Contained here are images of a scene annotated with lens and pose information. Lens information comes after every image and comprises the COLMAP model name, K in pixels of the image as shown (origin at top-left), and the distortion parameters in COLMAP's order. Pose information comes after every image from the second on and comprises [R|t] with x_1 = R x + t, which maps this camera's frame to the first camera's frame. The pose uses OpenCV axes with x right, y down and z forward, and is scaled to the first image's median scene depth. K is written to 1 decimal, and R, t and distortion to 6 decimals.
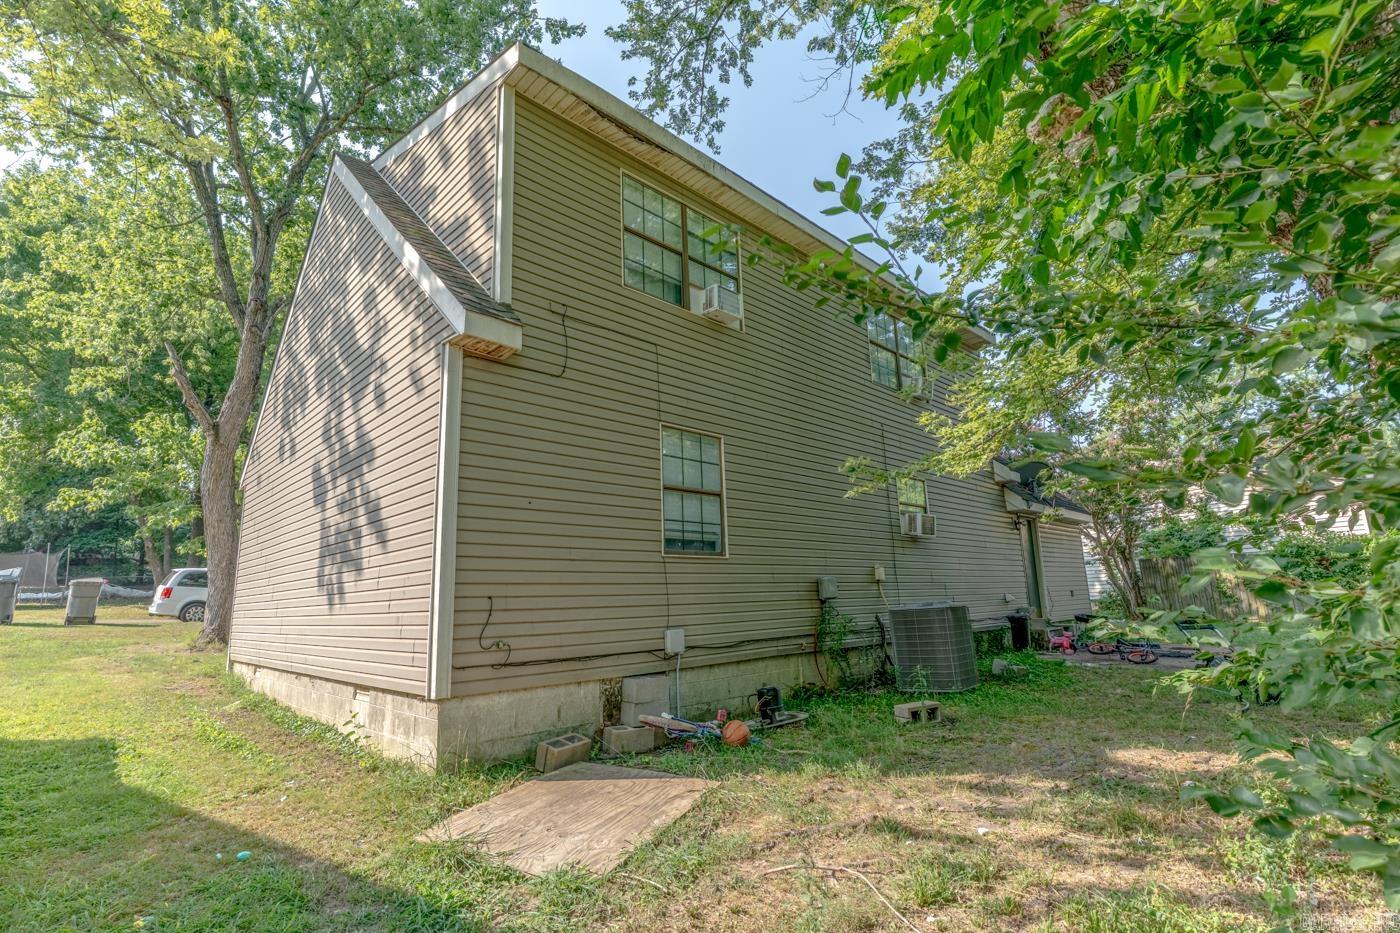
lens RADIAL K [[668.7, 0, 700.6], [0, 668.7, 469.4], [0, 0, 1]] dist [-0.000846, -0.000022]
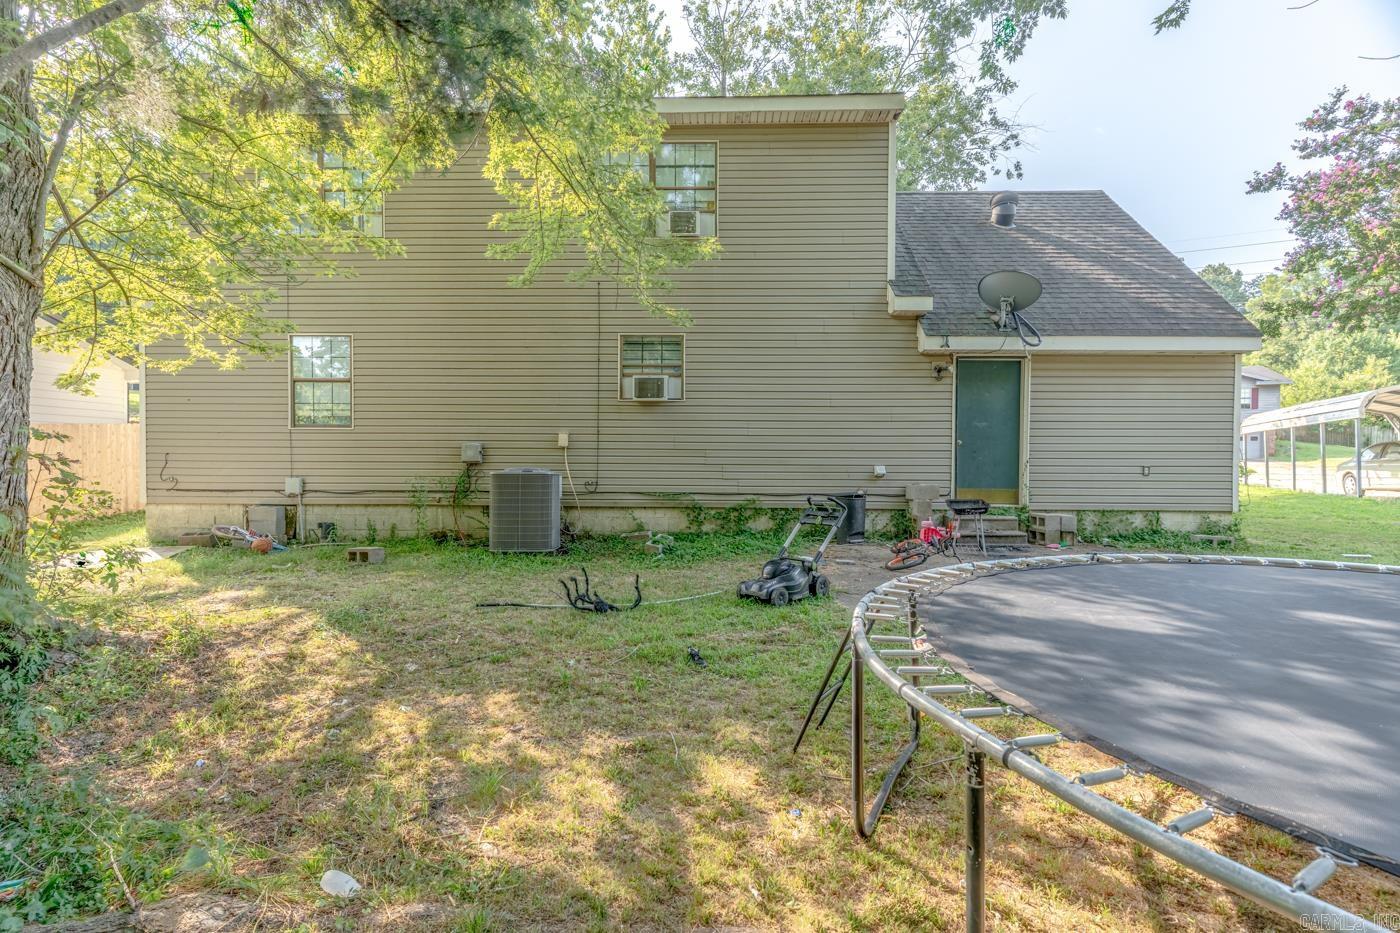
lens RADIAL K [[668.7, 0, 700.0], [0, 668.7, 466.7], [0, 0, 1]] dist [-0.000846, -0.000022]
pose [[0.702051, 0.037306, -0.711149, 1.906920], [0.112874, 0.980173, 0.162848, 0.087987], [0.703124, -0.194598, 0.683921, 0.724394]]
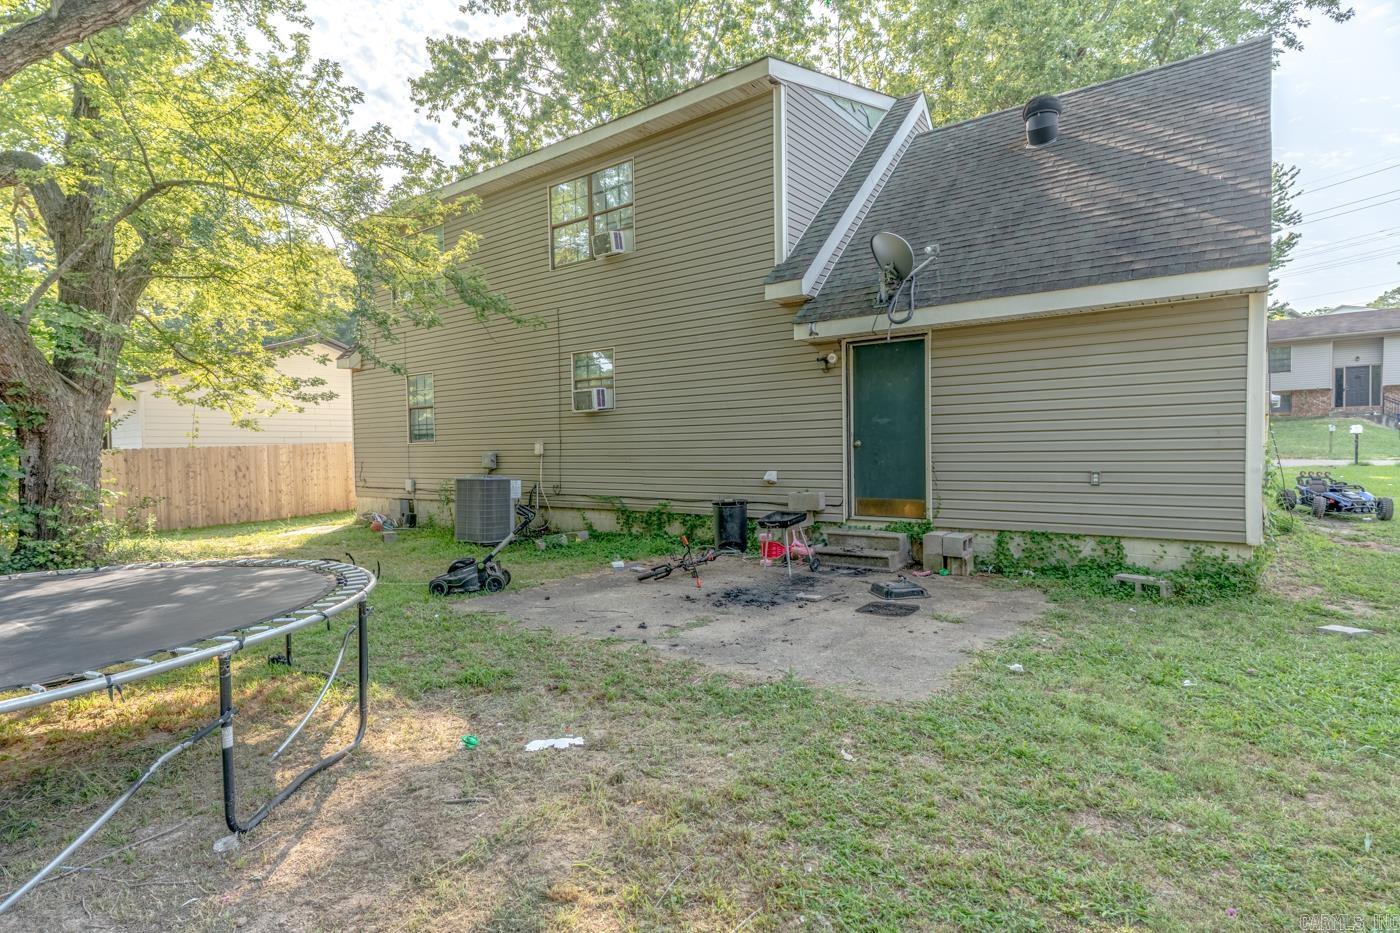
lens RADIAL K [[742.2, 0, 698.5], [0, 742.2, 462.7], [0, 0, 1]] dist [-0.002466, -0.000136]
pose [[0.140968, 0.042892, -0.989085, 2.666031], [0.201805, 0.976840, 0.071123, 0.233351], [0.969228, -0.209629, 0.129047, 1.786964]]
